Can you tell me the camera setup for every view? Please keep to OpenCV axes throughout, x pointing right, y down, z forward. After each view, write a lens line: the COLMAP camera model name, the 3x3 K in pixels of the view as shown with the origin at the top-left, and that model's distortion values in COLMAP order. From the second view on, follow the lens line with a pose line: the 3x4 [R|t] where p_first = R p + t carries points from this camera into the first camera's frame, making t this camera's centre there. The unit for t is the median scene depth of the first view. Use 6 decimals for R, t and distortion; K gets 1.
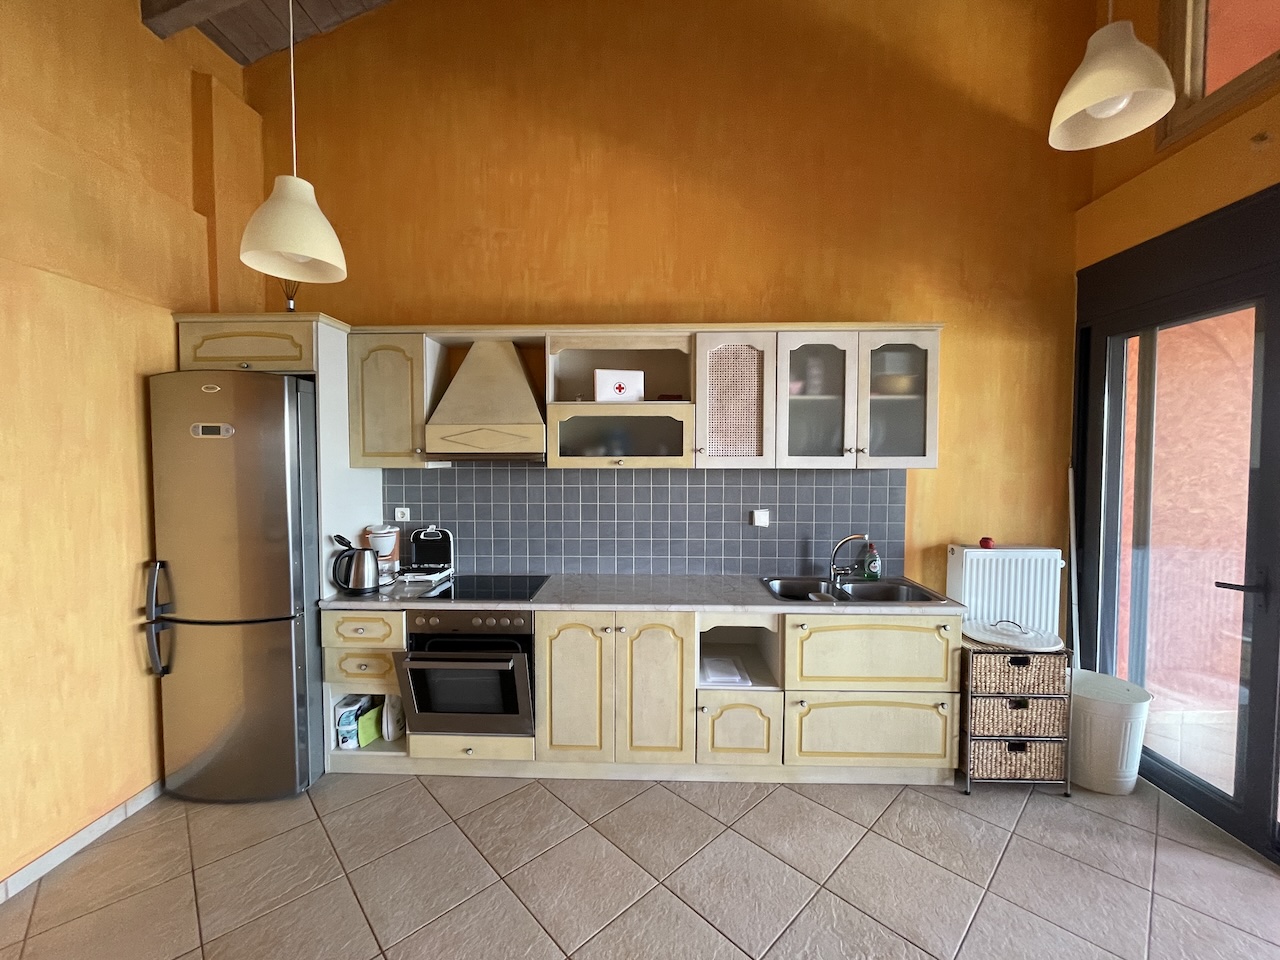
lens RADIAL K [[520.3, 0, 632.3], [0, 520.3, 476.9], [0, 0, 1]] dist [-0.003167, 0.001622]
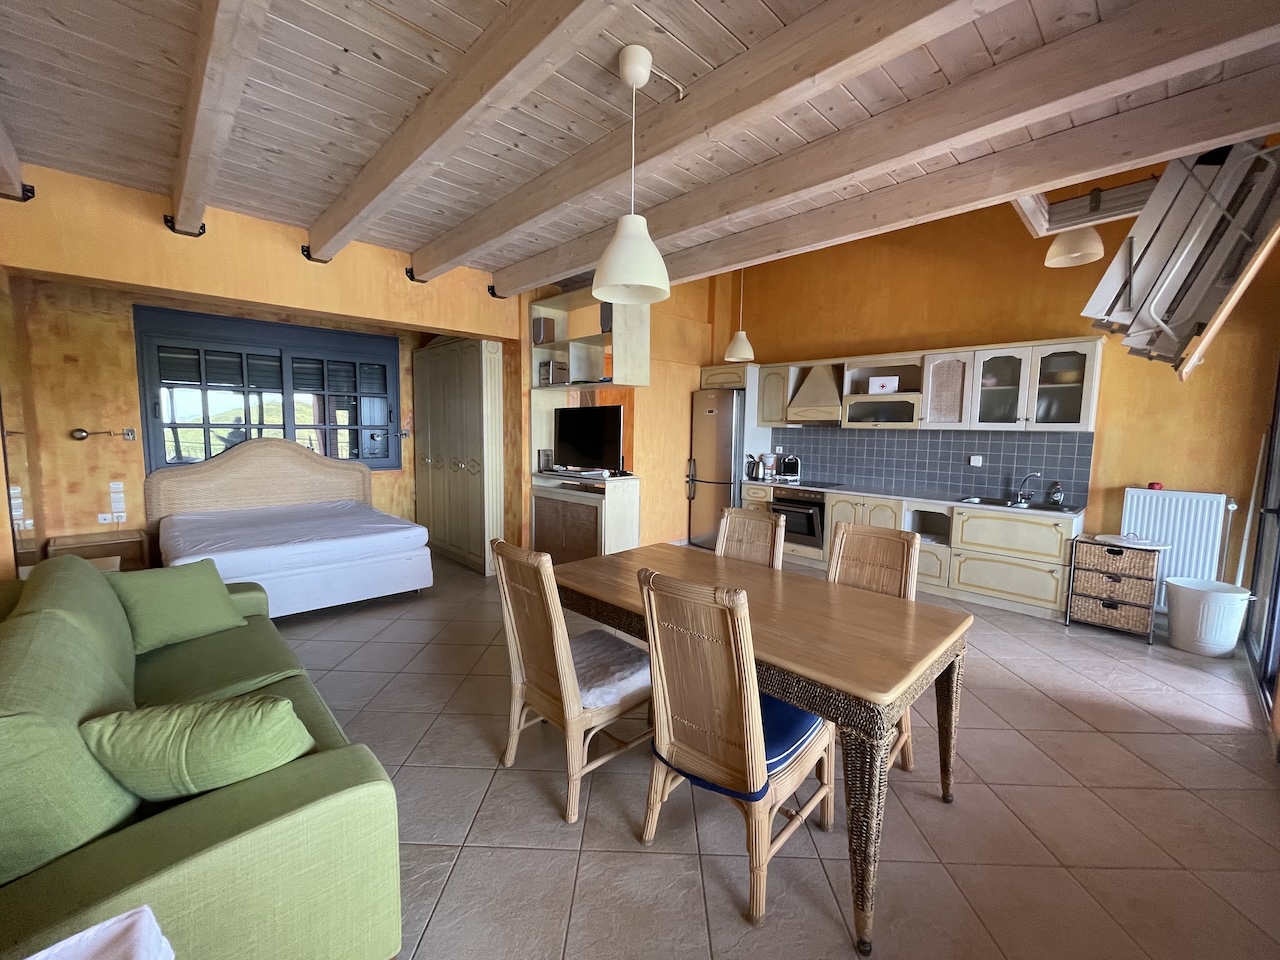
lens RADIAL K [[520.3, 0, 639.2], [0, 520.3, 475.1], [0, 0, 1]] dist [-0.003167, 0.001622]
pose [[0.720466, 0.075299, -0.689391, 0.694075], [-0.039266, 0.996922, 0.067853, 0.061052], [0.692378, -0.021816, 0.721205, -1.038561]]
